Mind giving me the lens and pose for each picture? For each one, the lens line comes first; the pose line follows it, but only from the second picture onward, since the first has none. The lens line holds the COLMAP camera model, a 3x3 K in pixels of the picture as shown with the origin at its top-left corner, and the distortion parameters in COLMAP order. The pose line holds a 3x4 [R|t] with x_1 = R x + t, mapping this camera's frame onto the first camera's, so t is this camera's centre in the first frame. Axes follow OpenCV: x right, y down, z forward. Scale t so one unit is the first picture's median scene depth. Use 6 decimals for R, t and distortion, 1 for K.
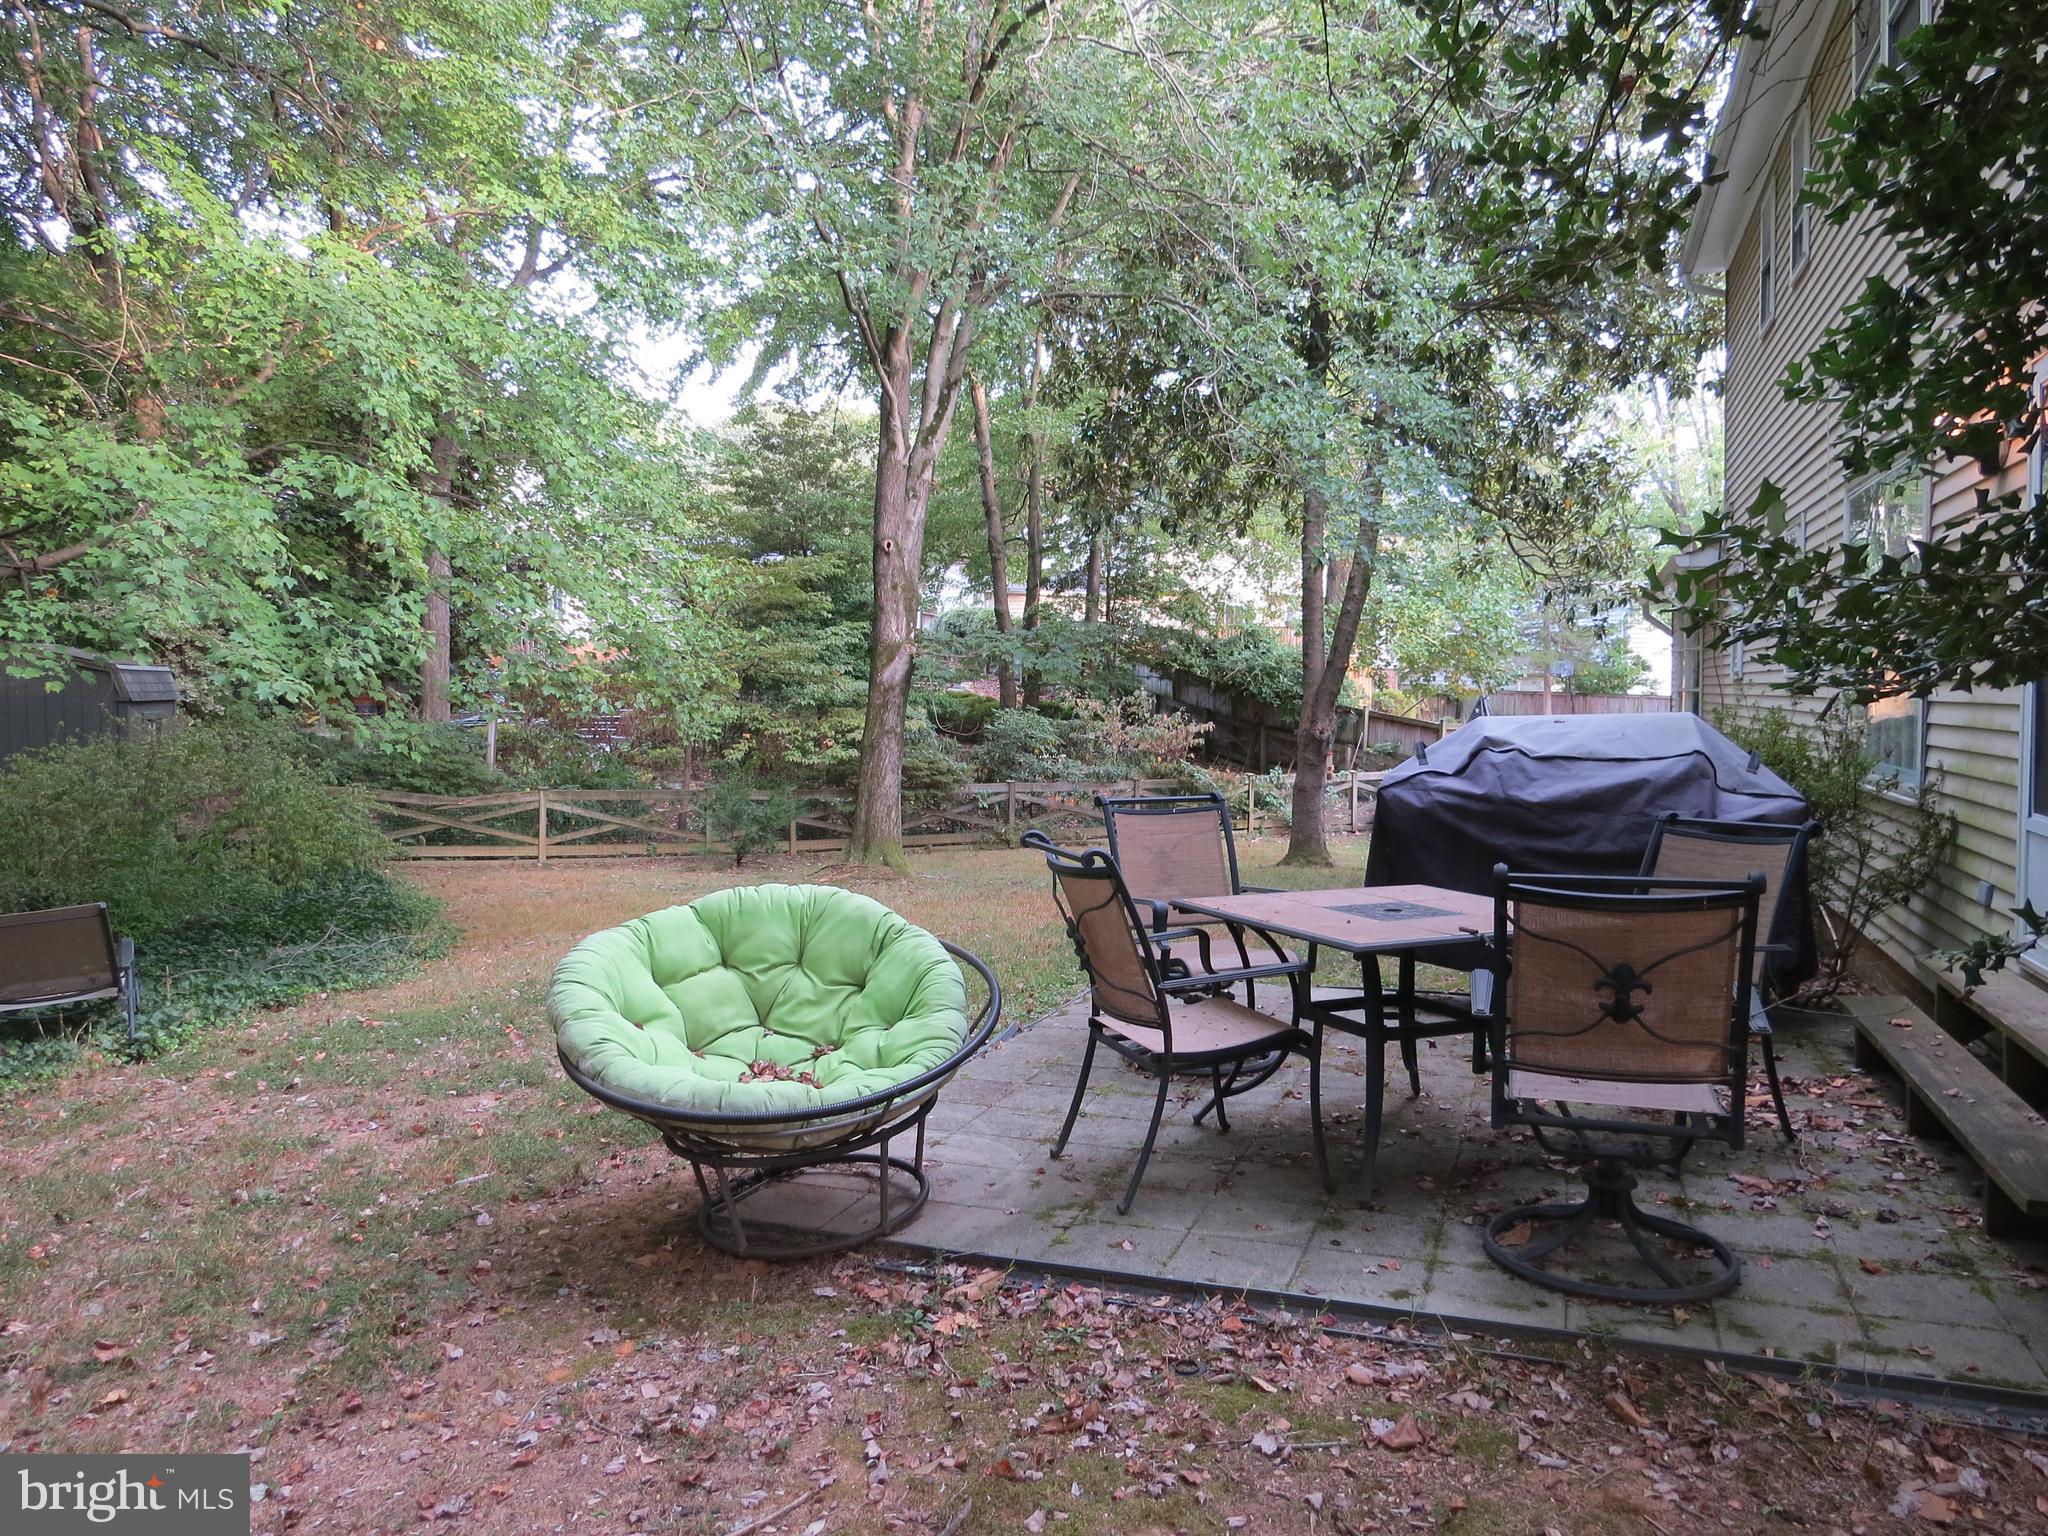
lens RADIAL K [[1458.4, 0, 1030.4], [0, 1458.4, 768.0], [0, 0, 1]] dist [-0.007630, -0.009721]
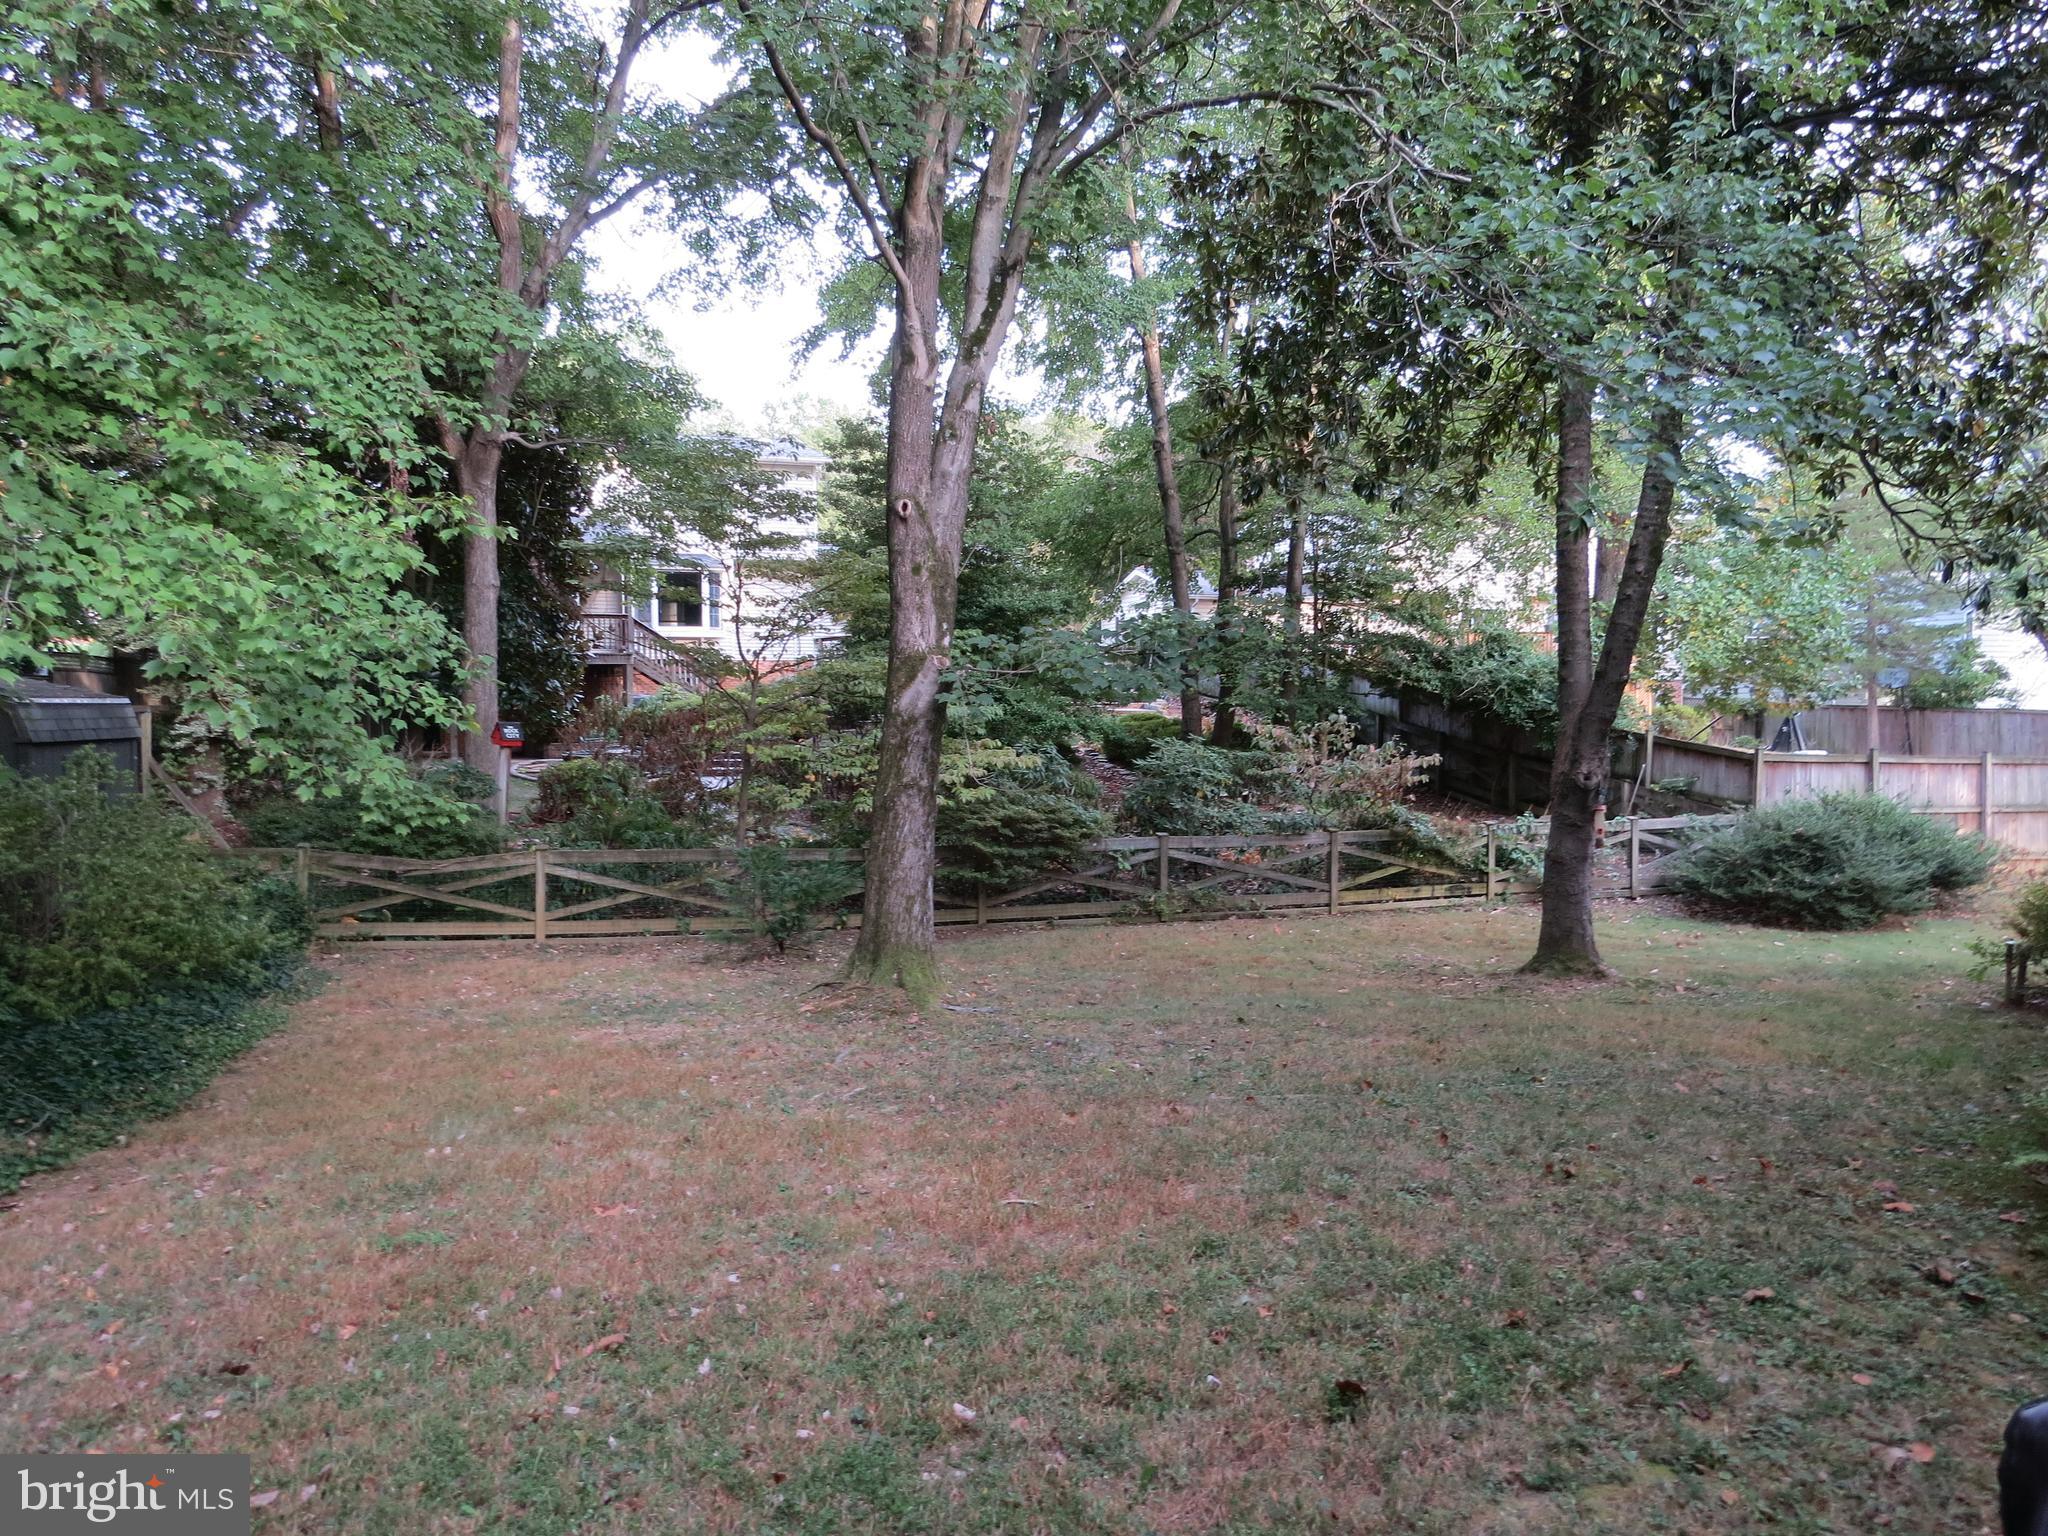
lens RADIAL K [[1458.4, 0, 1030.4], [0, 1458.4, 768.0], [0, 0, 1]] dist [-0.007630, -0.009721]
pose [[0.985532, -0.002395, -0.169472, 0.043459], [0.000464, 0.999935, -0.011432, -0.015353], [0.169488, 0.011188, 0.985469, 0.211761]]
